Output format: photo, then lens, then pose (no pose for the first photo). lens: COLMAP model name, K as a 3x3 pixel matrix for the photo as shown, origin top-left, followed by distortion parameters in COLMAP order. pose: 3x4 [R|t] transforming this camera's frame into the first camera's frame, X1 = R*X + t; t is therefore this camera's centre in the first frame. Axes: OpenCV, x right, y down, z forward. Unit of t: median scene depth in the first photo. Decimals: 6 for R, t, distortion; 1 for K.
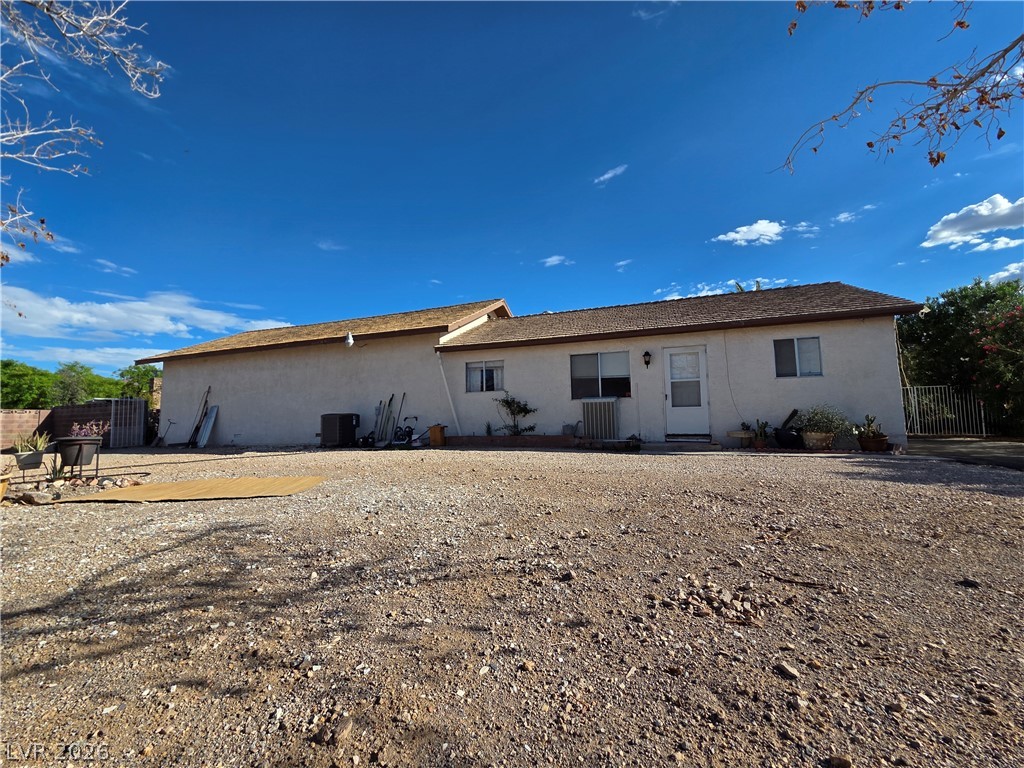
lens RADIAL K [[419.4, 0, 511.2], [0, 419.4, 381.1], [0, 0, 1]] dist [0.002955, 0.000395]
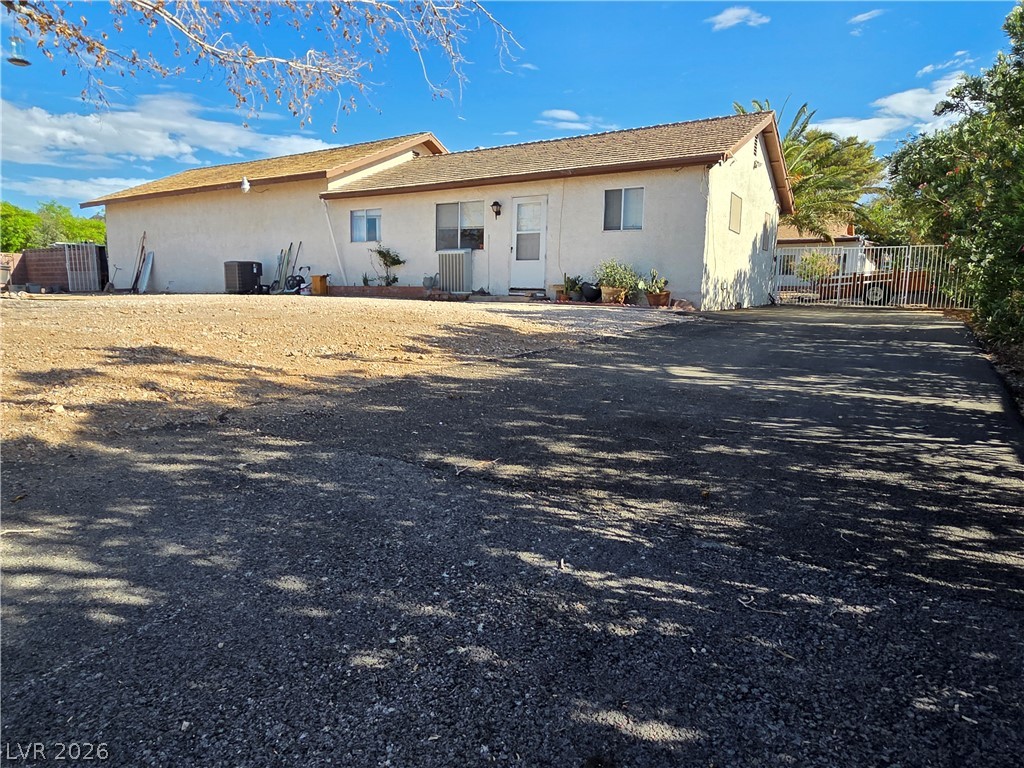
lens RADIAL K [[617.3, 0, 512.8], [0, 617.3, 387.9], [0, 0, 1]] dist [0.008405, -0.002041]
pose [[0.979354, 0.062644, -0.192199, 0.537659], [-0.013191, 0.968551, 0.248466, -0.006639], [0.201720, -0.240801, 0.949381, -0.364336]]
